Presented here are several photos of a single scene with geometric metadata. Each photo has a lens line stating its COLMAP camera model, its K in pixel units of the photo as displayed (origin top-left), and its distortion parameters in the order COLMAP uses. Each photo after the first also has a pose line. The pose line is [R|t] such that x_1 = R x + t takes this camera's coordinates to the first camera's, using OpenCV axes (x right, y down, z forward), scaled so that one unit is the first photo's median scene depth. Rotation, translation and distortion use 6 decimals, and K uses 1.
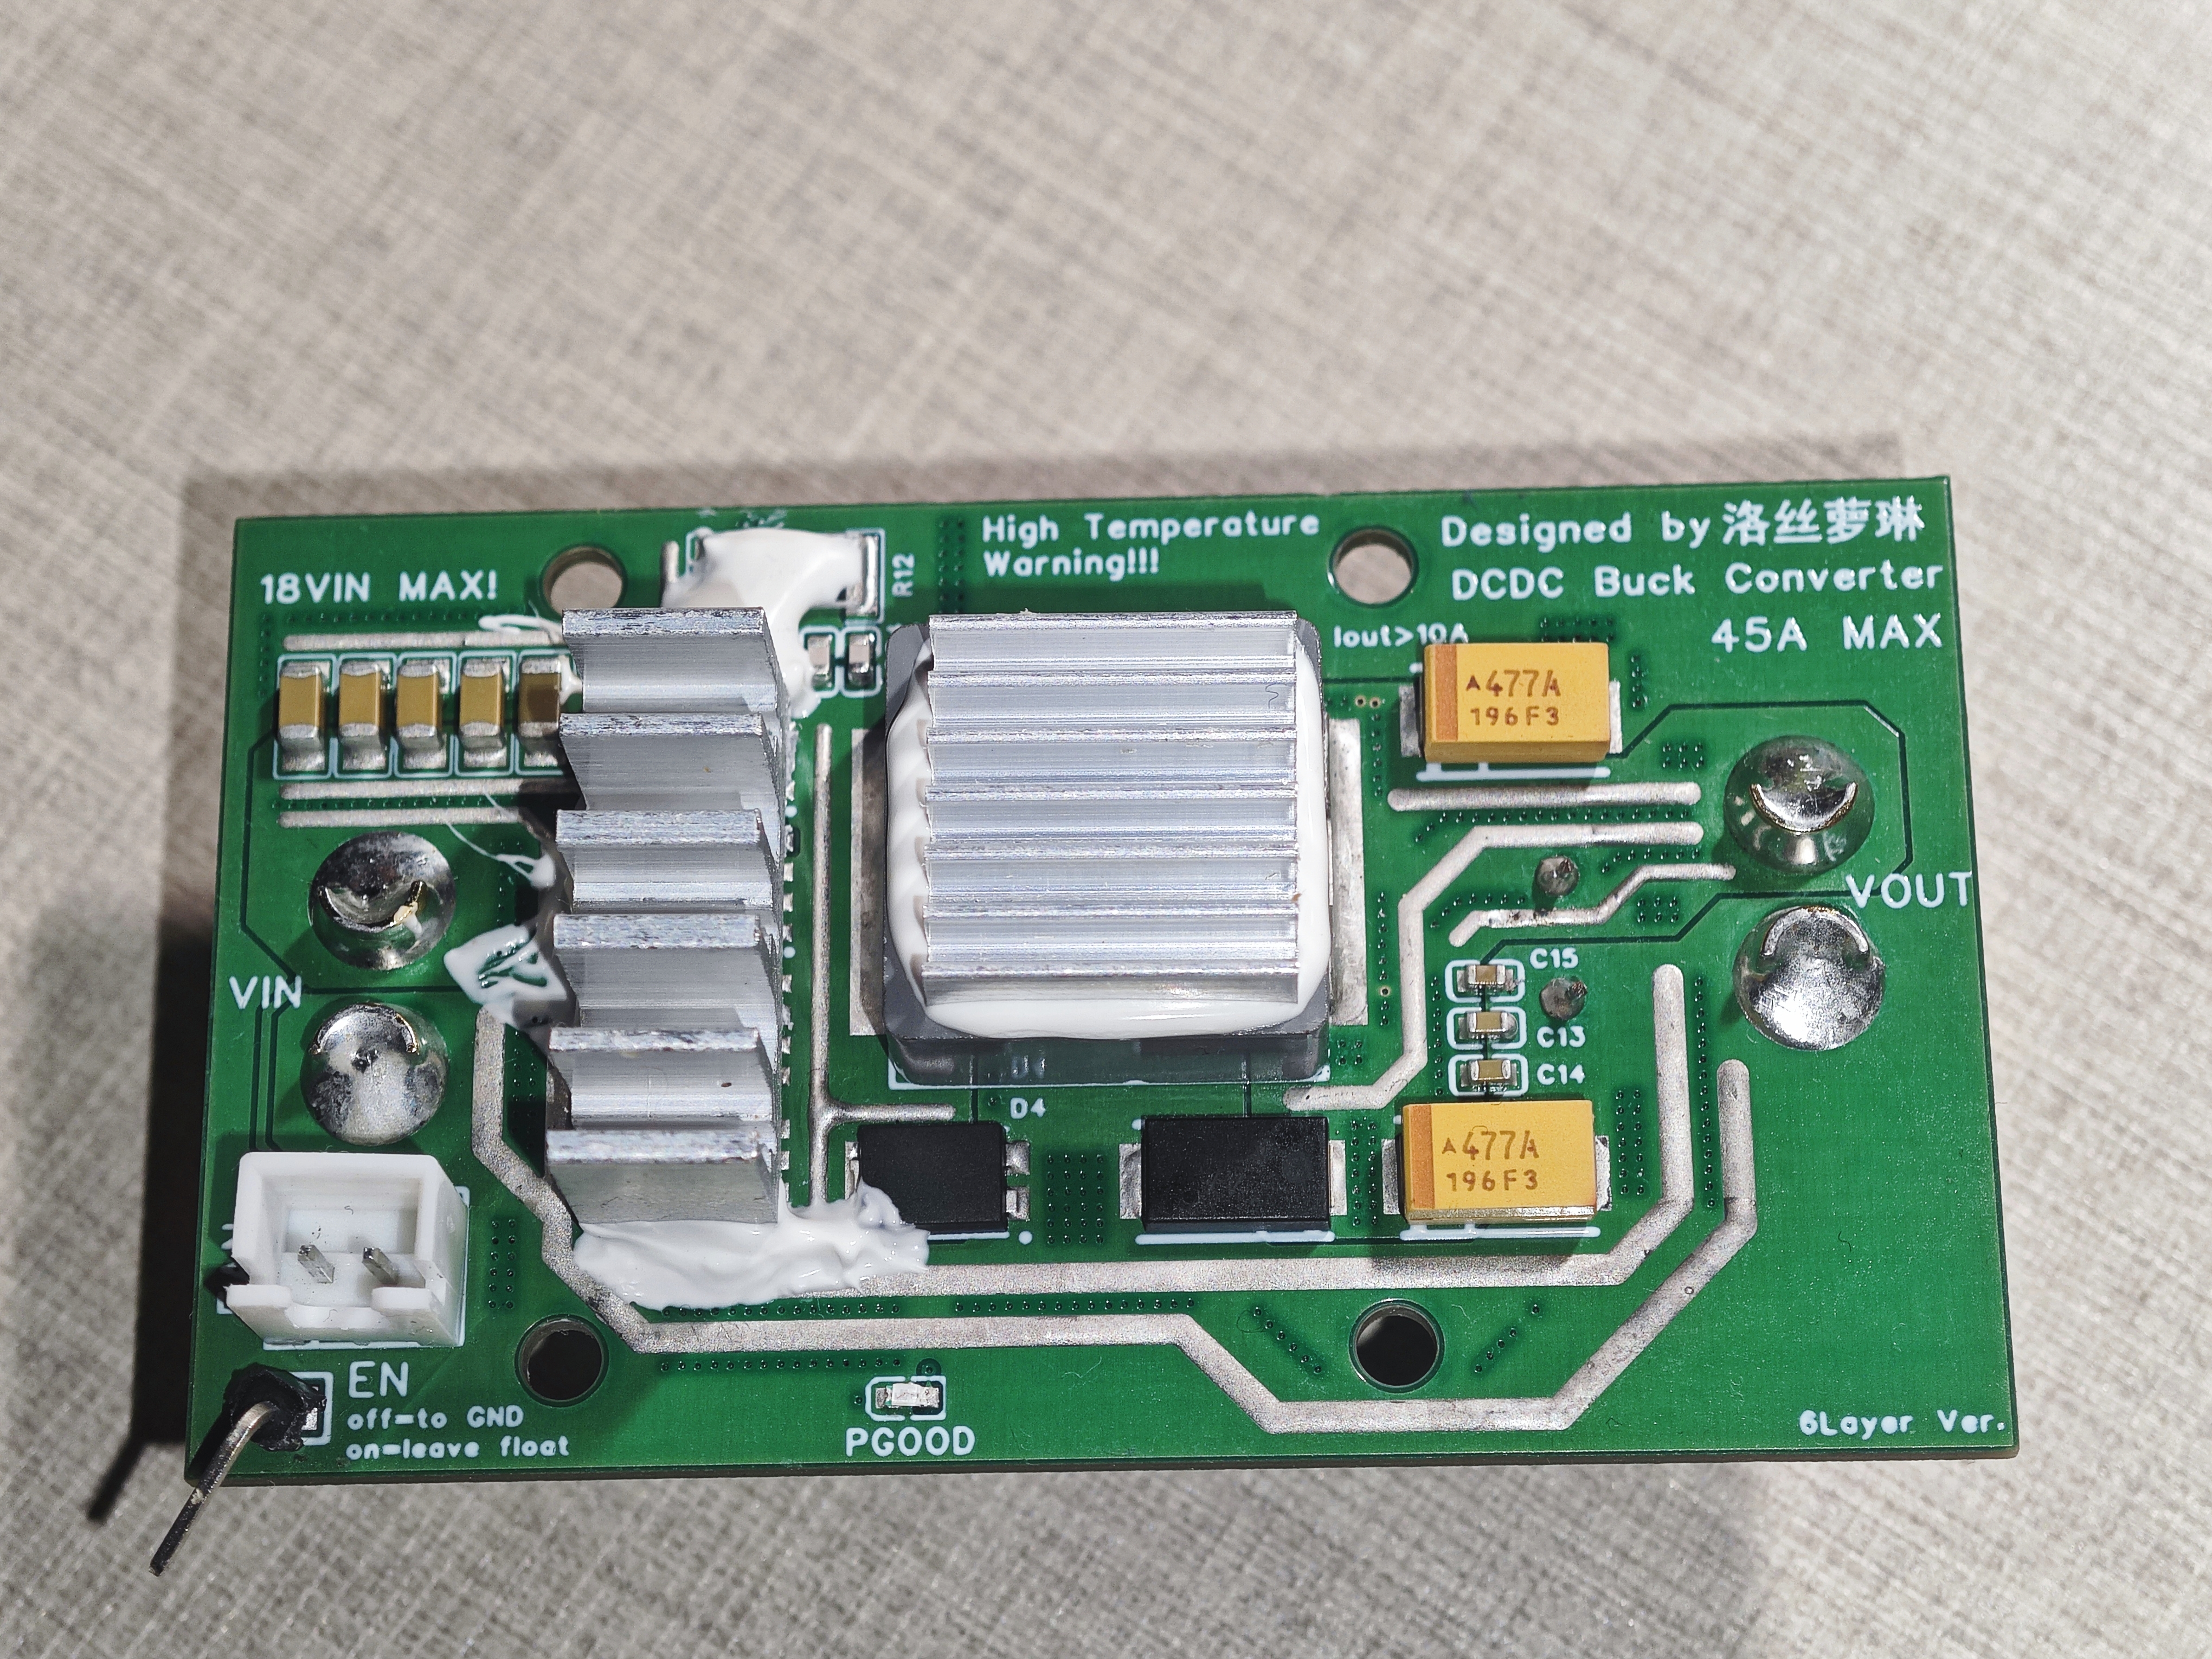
lens RADIAL K [[4846.1, 0, 1113.6], [0, 4846.1, 828.0], [0, 0, 1]] dist [0.175614, 0.000000]
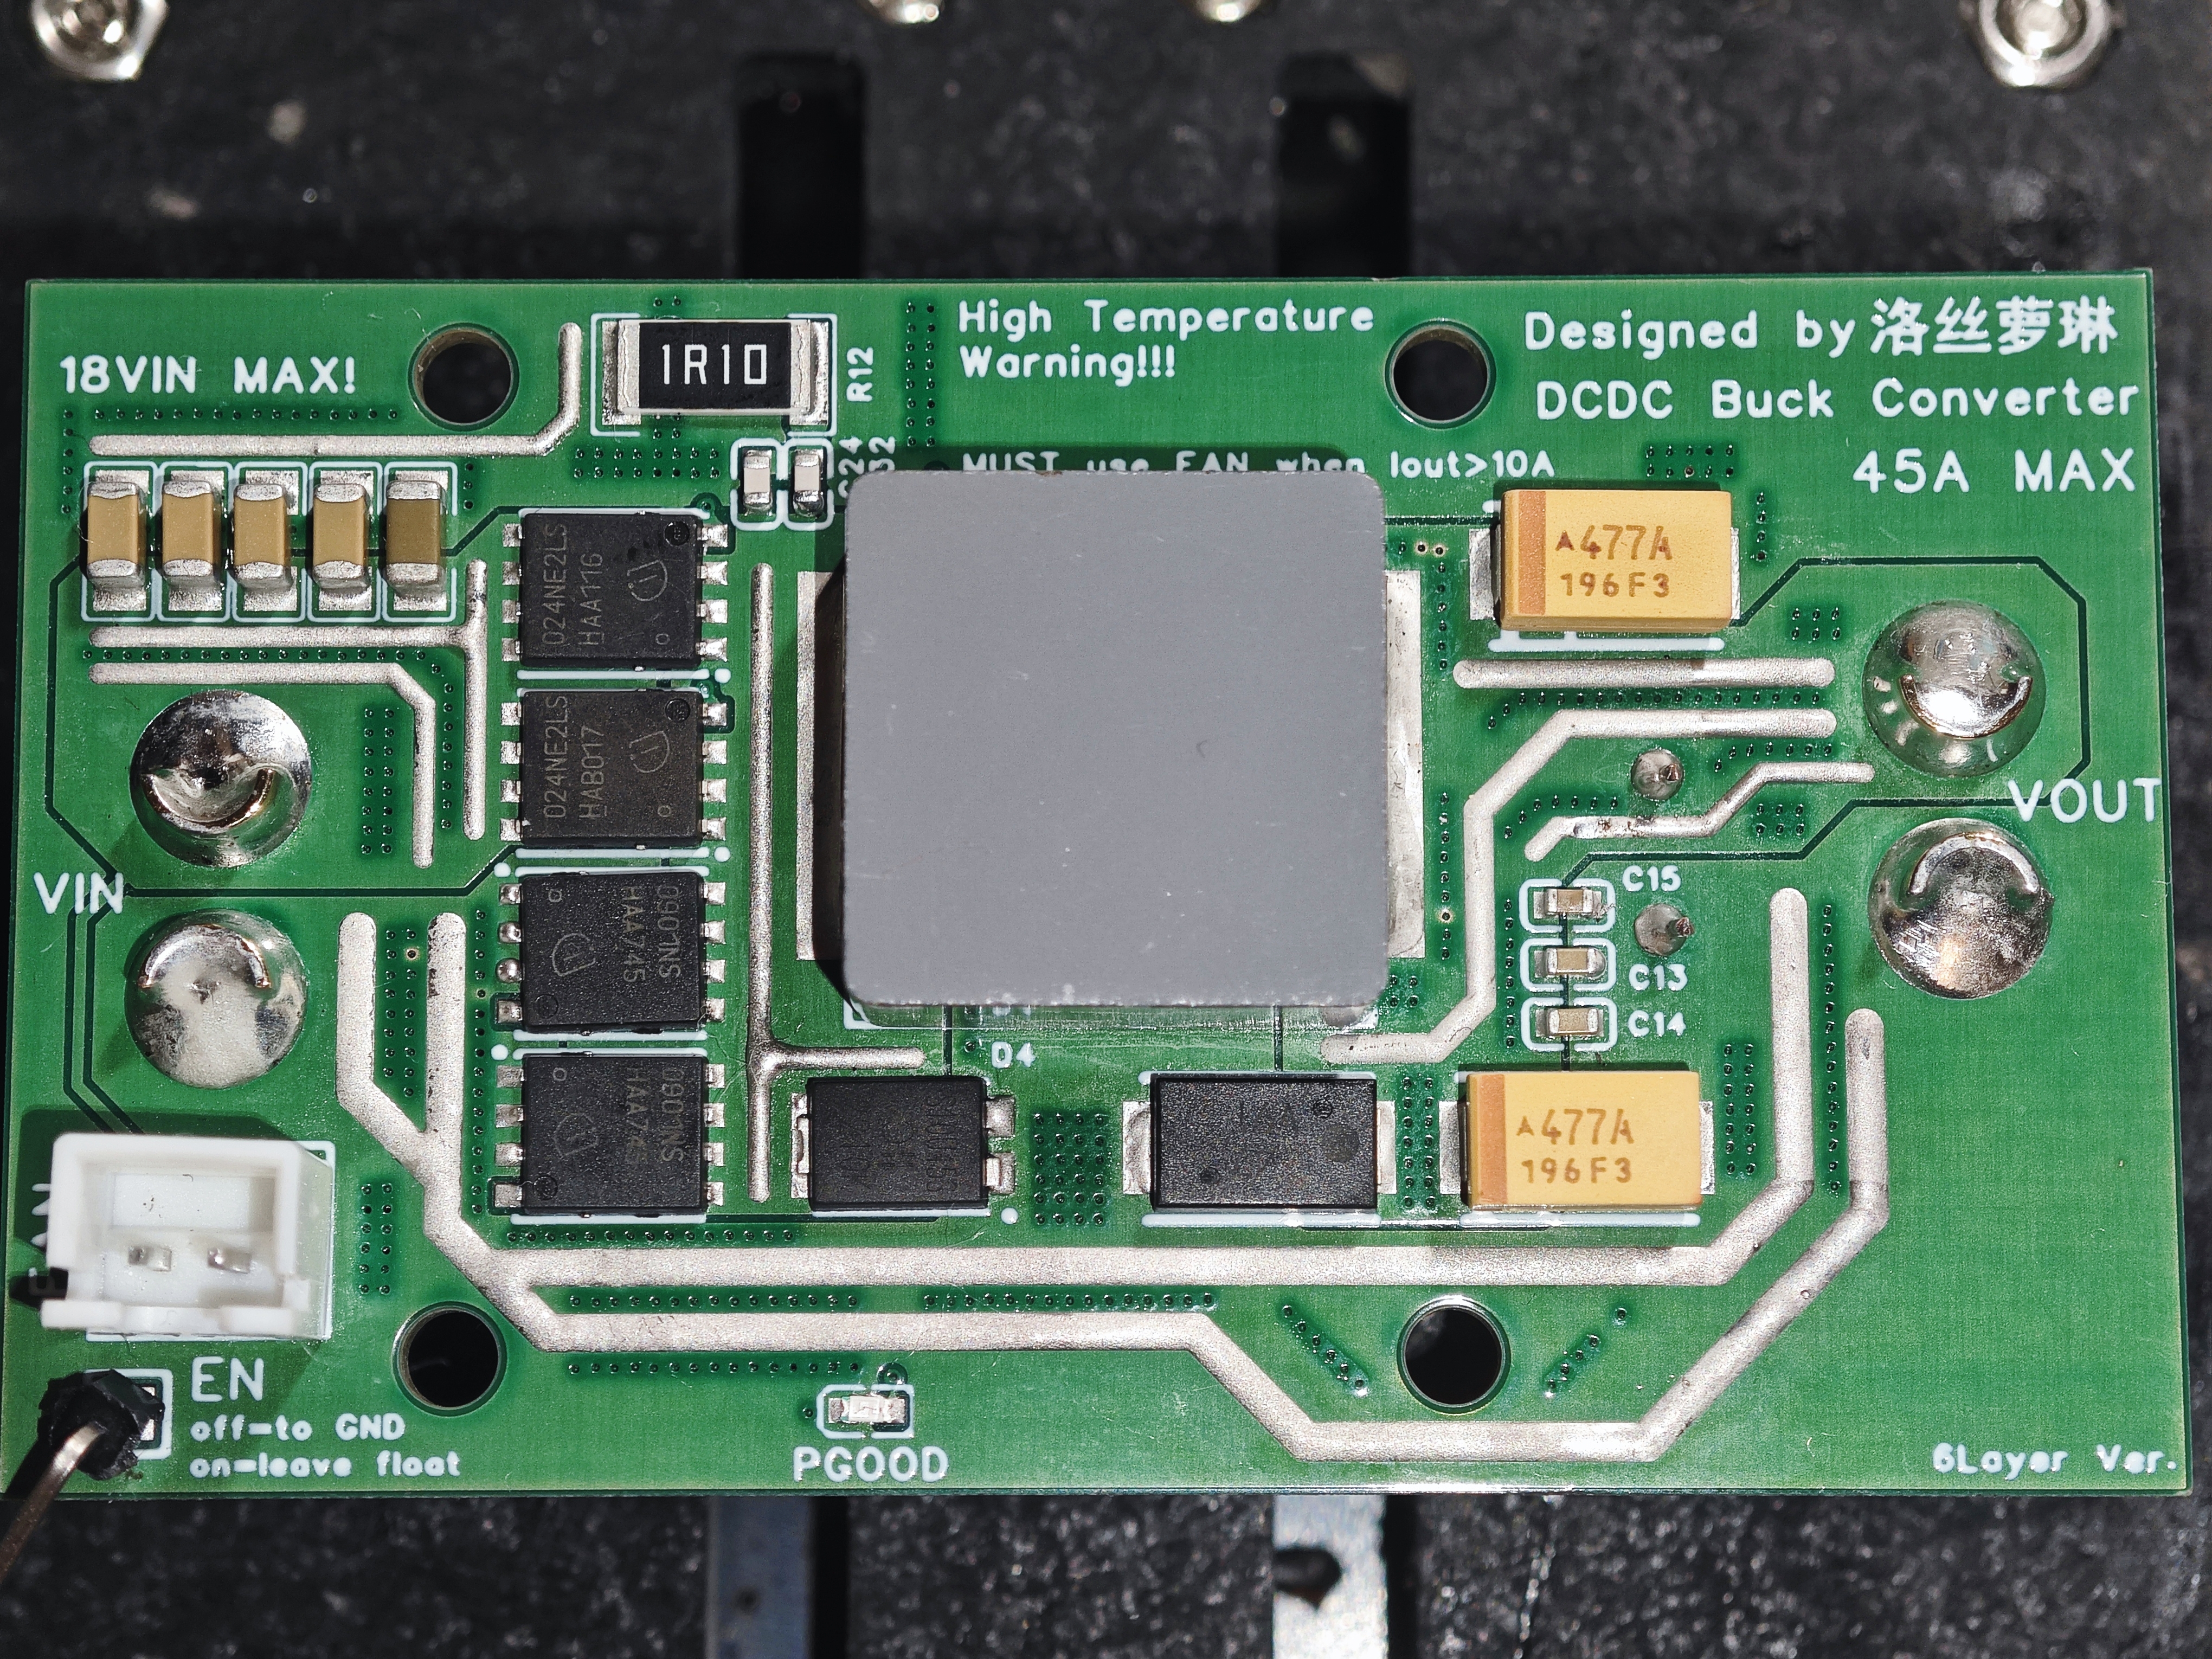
lens RADIAL K [[4846.1, 0, 1092.5], [0, 4846.1, 832.8], [0, 0, 1]] dist [0.175614, 0.000000]
pose [[0.999267, 0.010978, 0.036668, -0.034516], [-0.017809, 0.981329, 0.191512, -0.136894], [-0.033881, -0.192025, 0.980805, 0.193665]]
